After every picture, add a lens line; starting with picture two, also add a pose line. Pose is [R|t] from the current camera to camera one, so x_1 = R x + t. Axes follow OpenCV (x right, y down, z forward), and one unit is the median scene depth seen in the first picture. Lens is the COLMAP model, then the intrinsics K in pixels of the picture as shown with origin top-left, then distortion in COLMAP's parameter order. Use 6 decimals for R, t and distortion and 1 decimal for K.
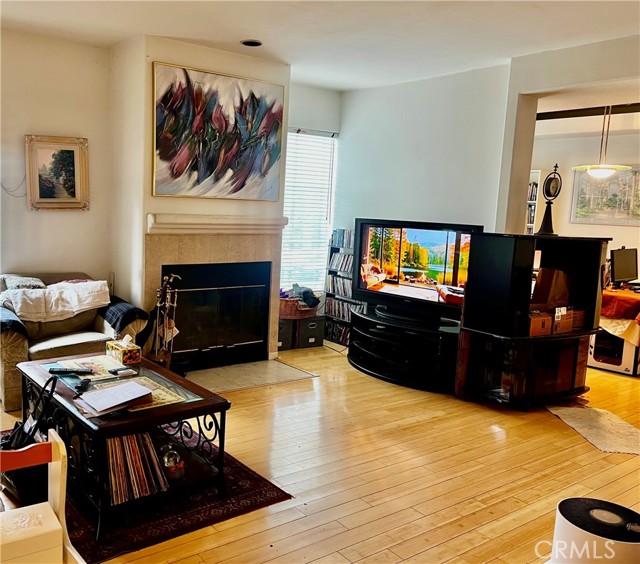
lens RADIAL K [[574.3, 0, 261.9], [0, 574.3, 294.2], [0, 0, 1]] dist [0.030212, -0.015218]
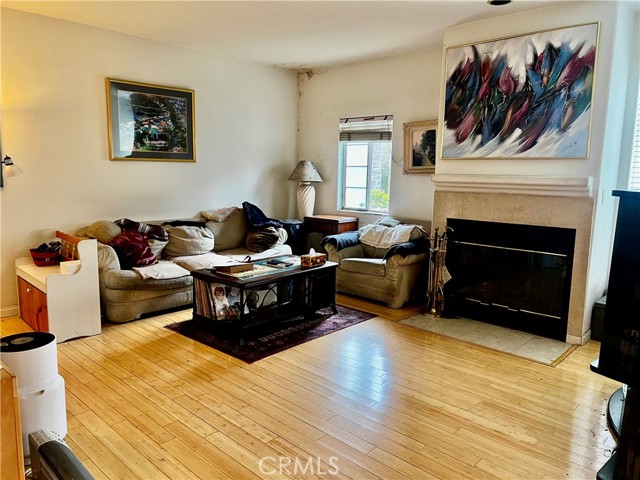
lens RADIAL K [[482.5, 0, 319.0], [0, 482.5, 240.1], [0, 0, 1]] dist [0.049573, -0.055027]
pose [[0.208530, 0.102864, -0.972592, 0.729566], [-0.166327, 0.983697, 0.068377, -0.029358], [0.963769, 0.147509, 0.222239, 0.526140]]
